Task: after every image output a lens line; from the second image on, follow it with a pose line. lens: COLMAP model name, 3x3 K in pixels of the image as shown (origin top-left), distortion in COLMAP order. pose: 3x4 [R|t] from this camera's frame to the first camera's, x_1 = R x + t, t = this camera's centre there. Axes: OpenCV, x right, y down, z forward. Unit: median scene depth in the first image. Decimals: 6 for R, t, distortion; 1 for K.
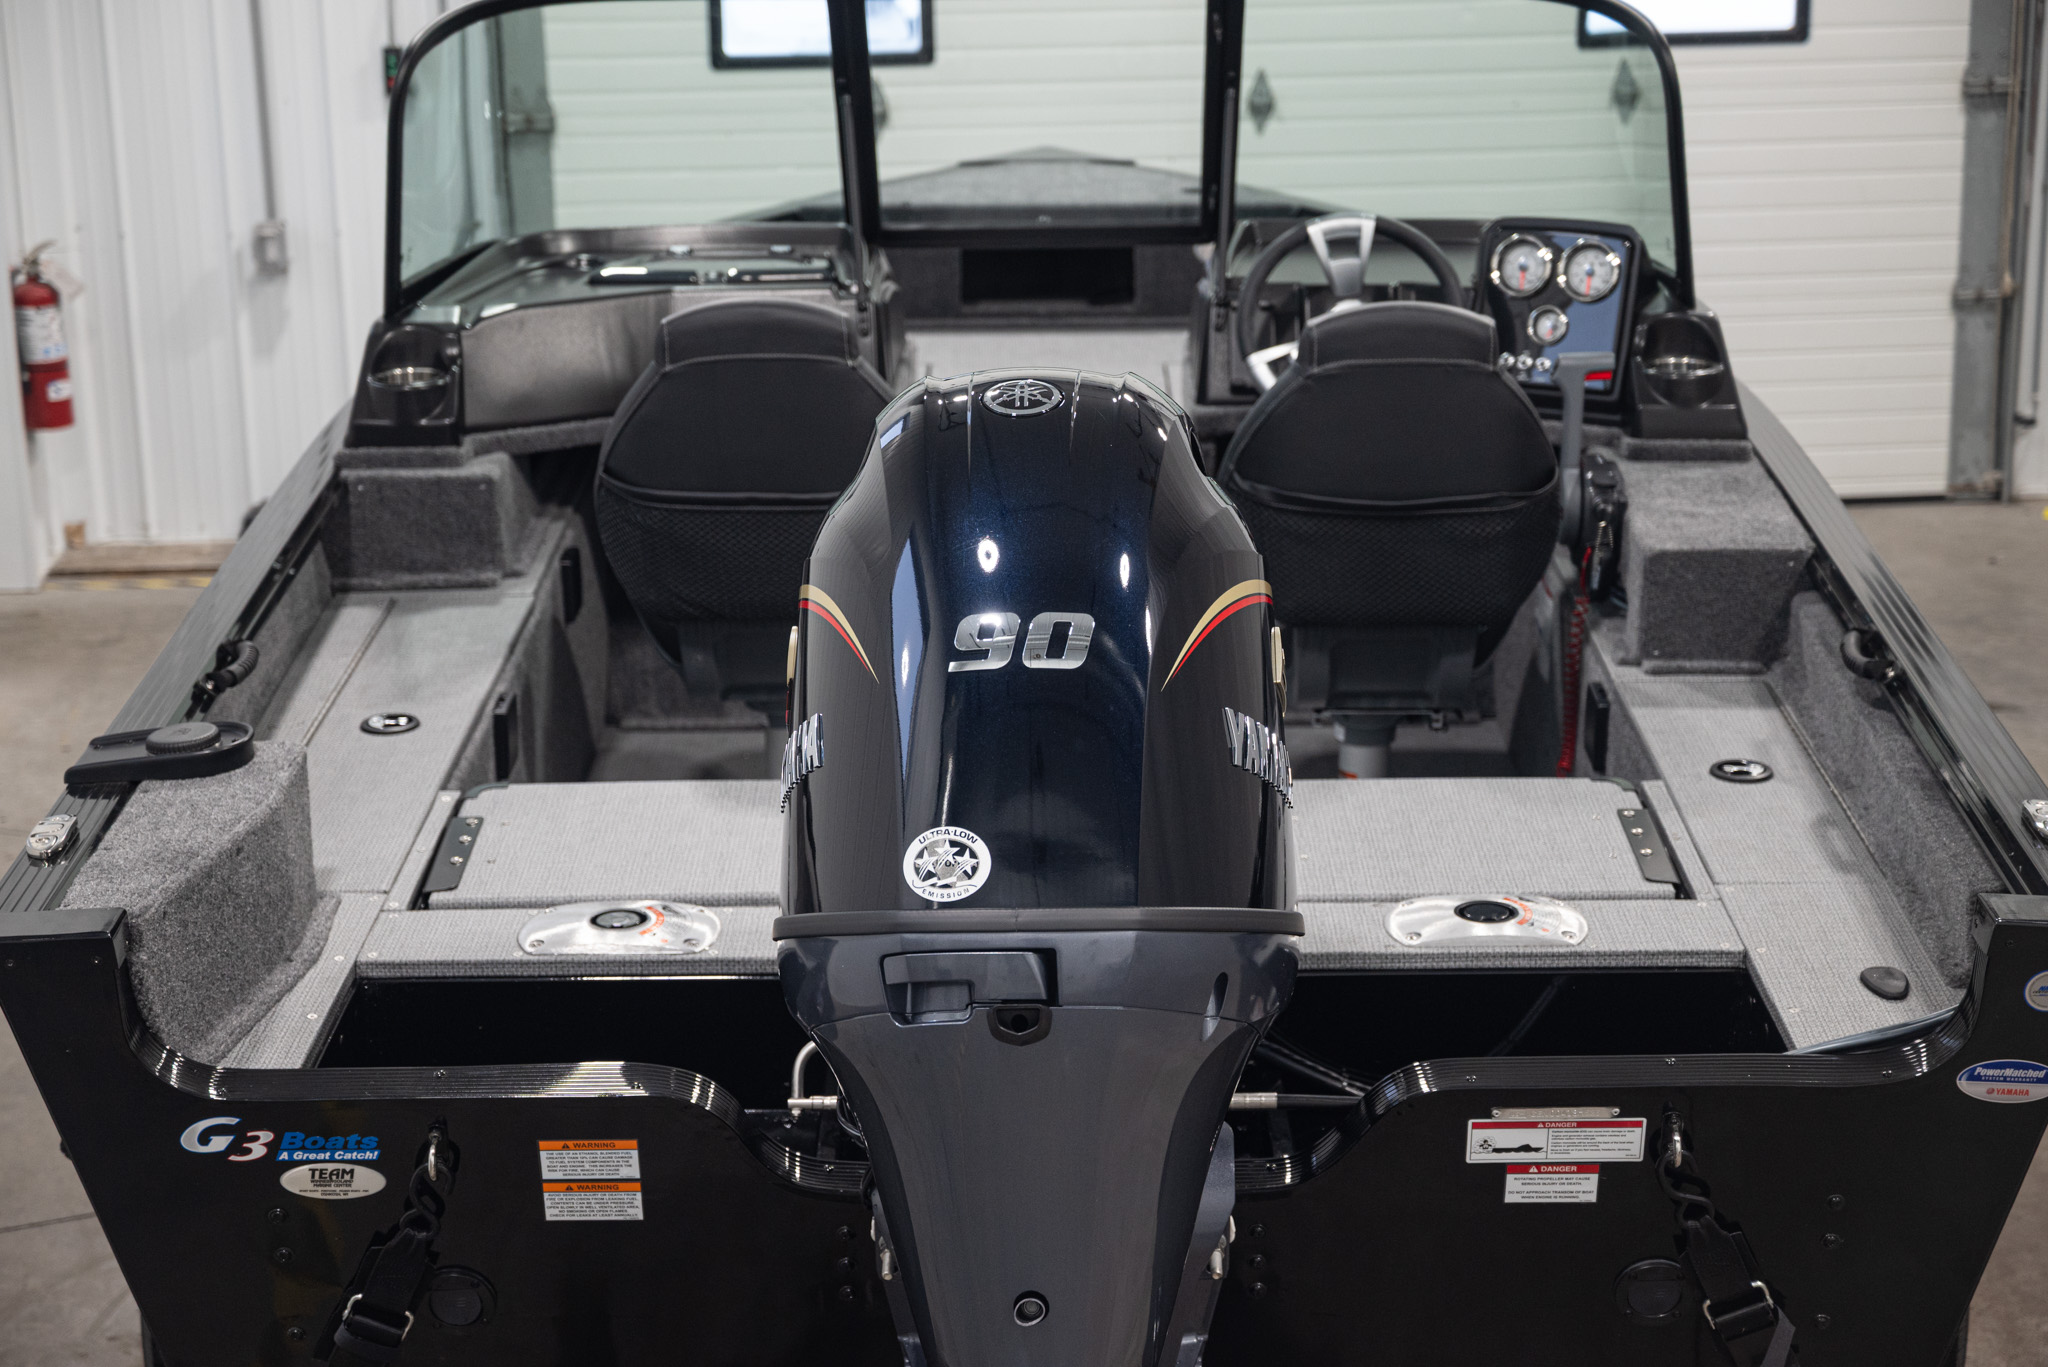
lens RADIAL K [[3677.8, 0, 1024.0], [0, 3677.8, 702.5], [0, 0, 1]] dist [0.027139, 0.000000]
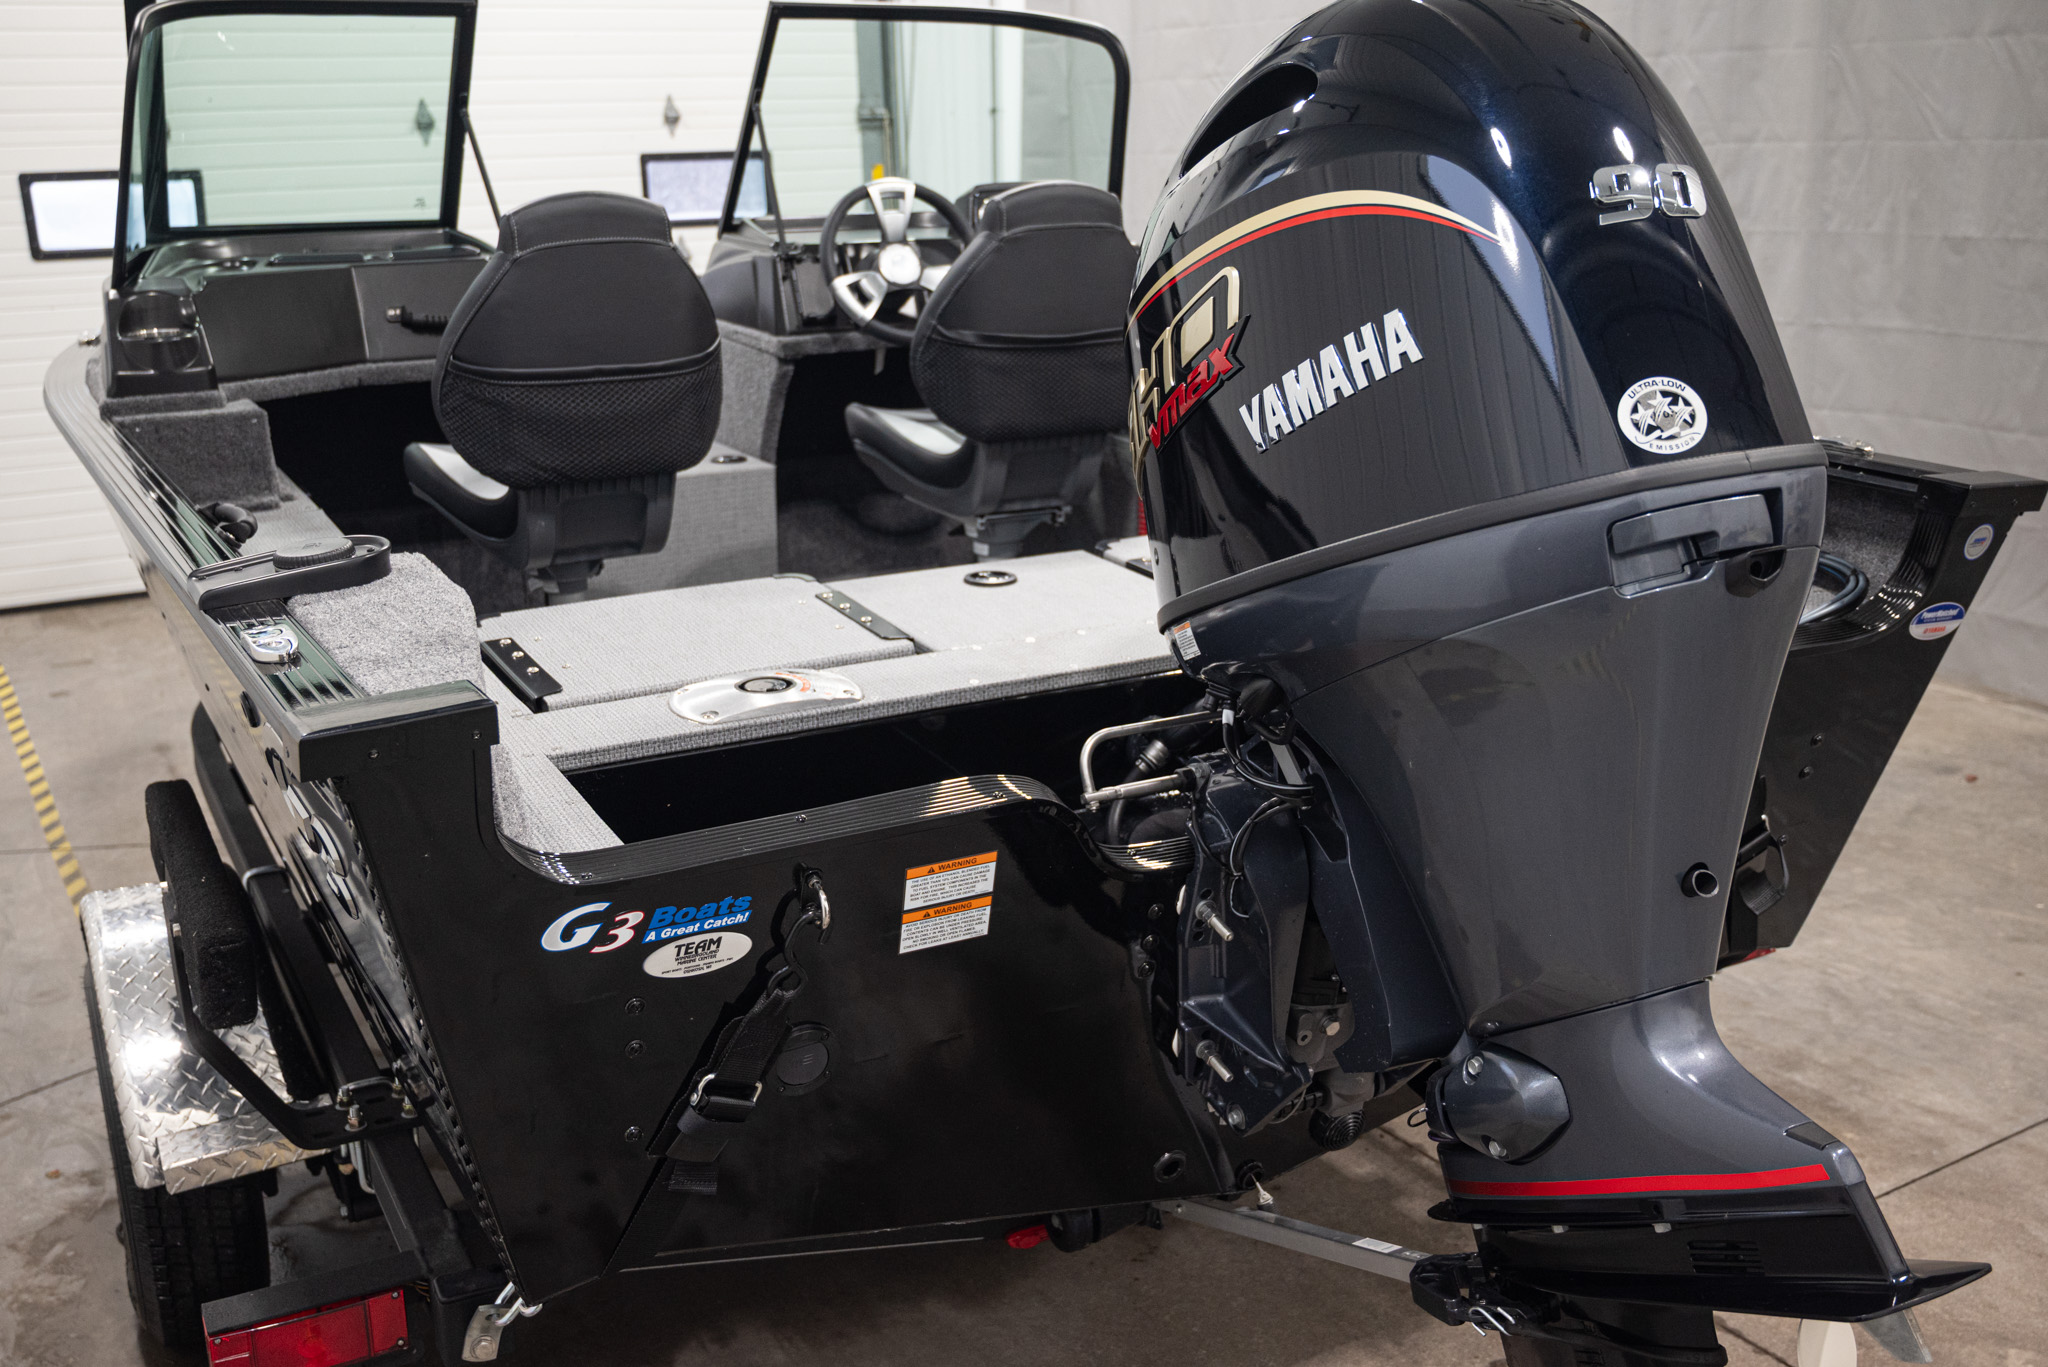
lens RADIAL K [[1986.8, 0, 1020.8], [0, 1986.8, 693.0], [0, 0, 1]] dist [0.003945, 0.000000]
pose [[0.880139, -0.136936, 0.454536, -0.253377], [0.142947, 0.989501, 0.021309, 0.049769], [-0.452682, 0.046220, 0.890473, 0.389764]]
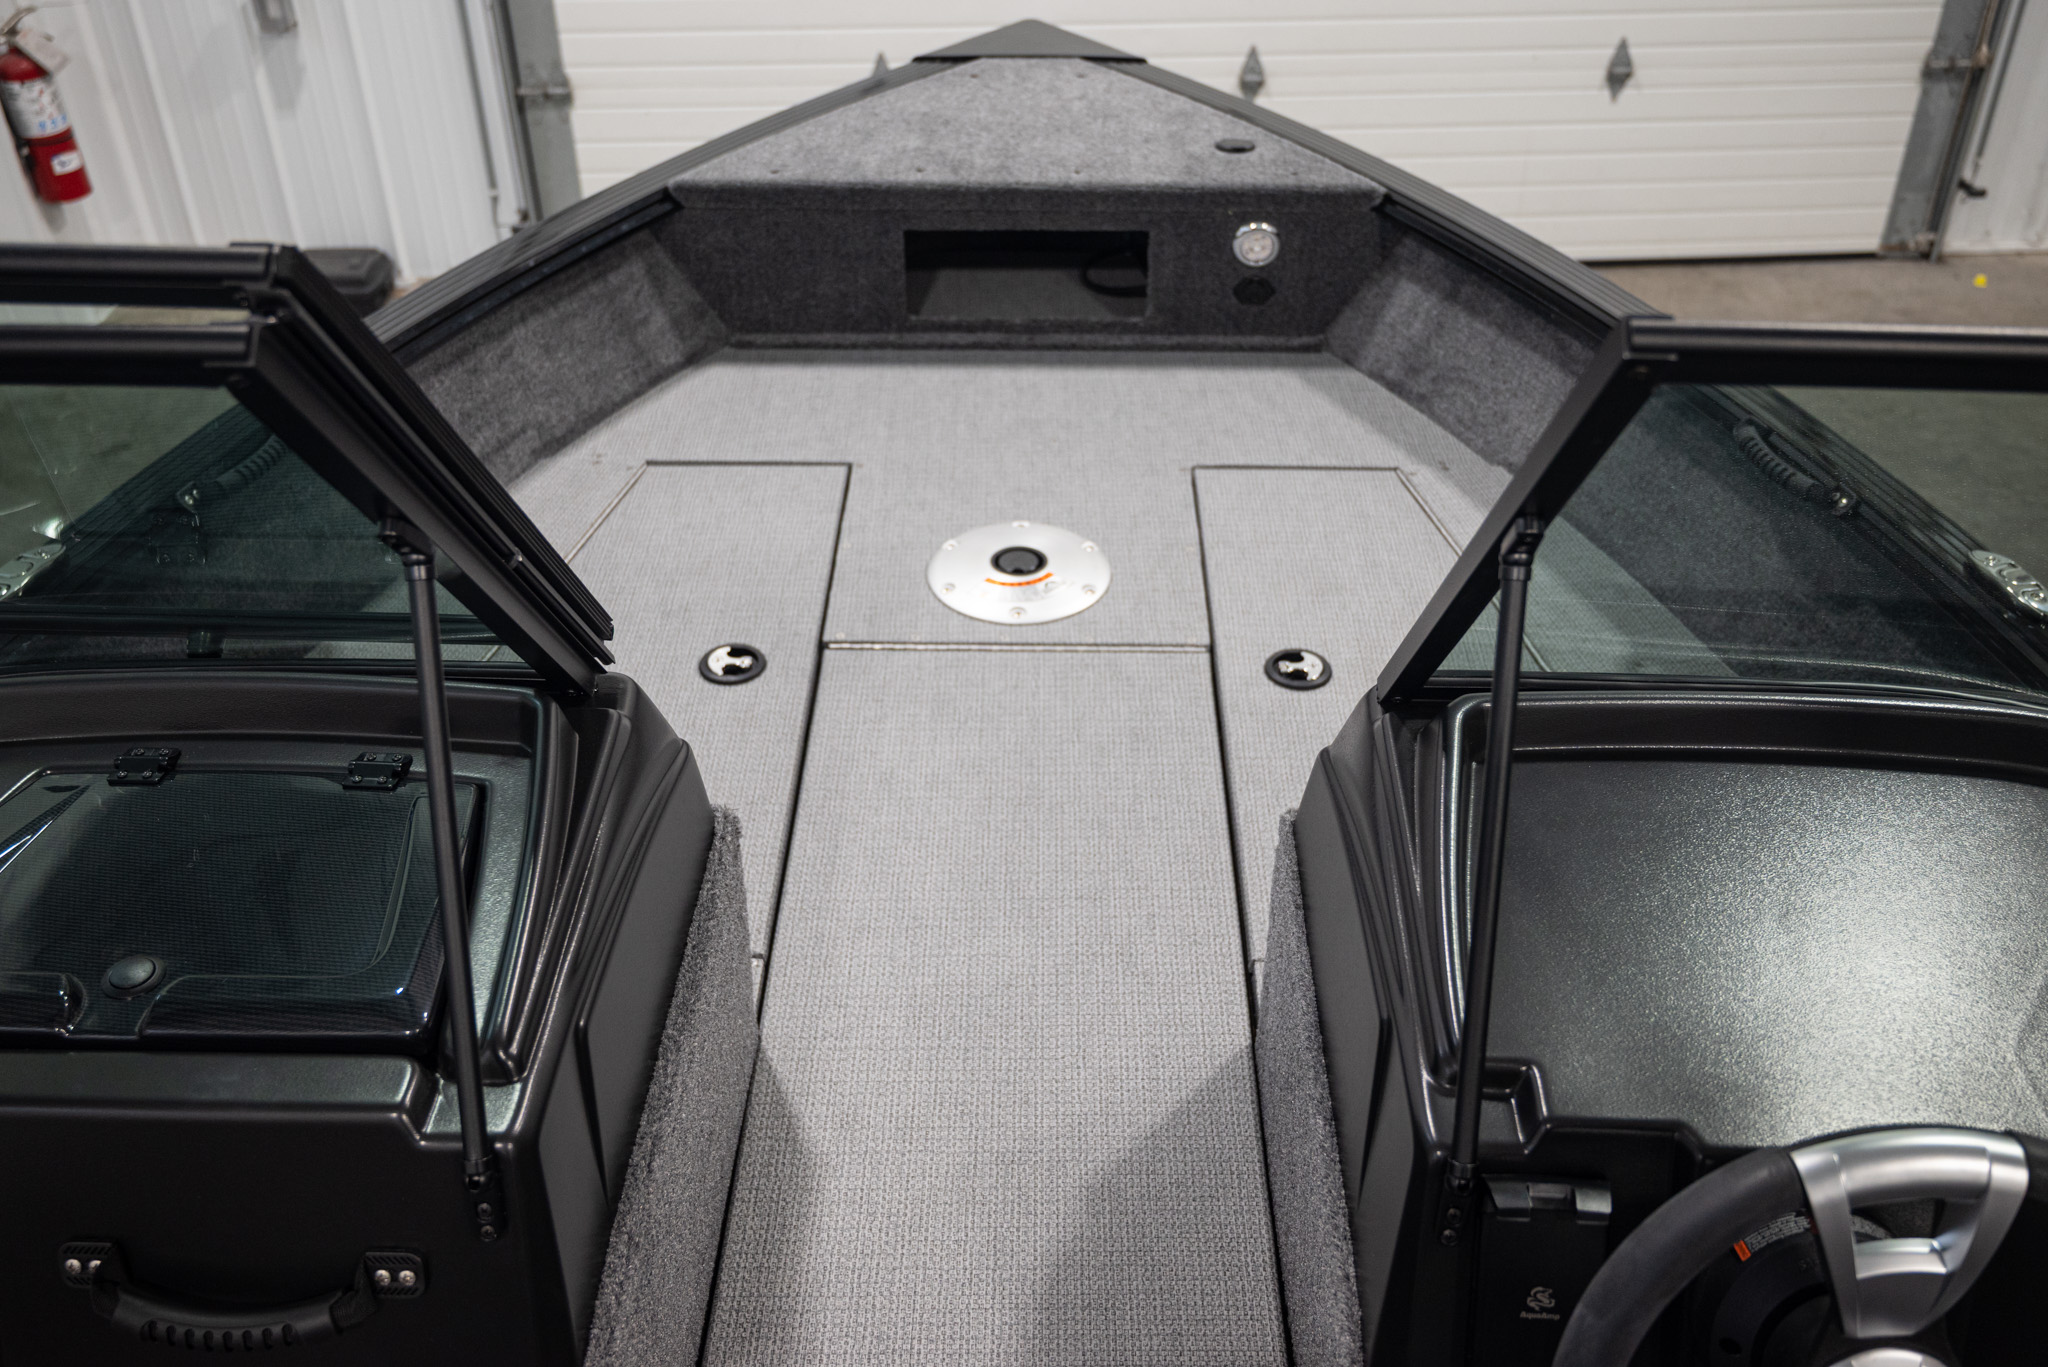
lens RADIAL K [[1837.8, 0, 1005.5], [0, 1837.8, 677.4], [0, 0, 1]] dist [-0.005531, 0.011688]
pose [[0.999736, 0.019131, -0.012695, 0.011146], [-0.013814, 0.942846, 0.332942, -0.251357], [0.018339, -0.332679, 0.942862, 0.984708]]
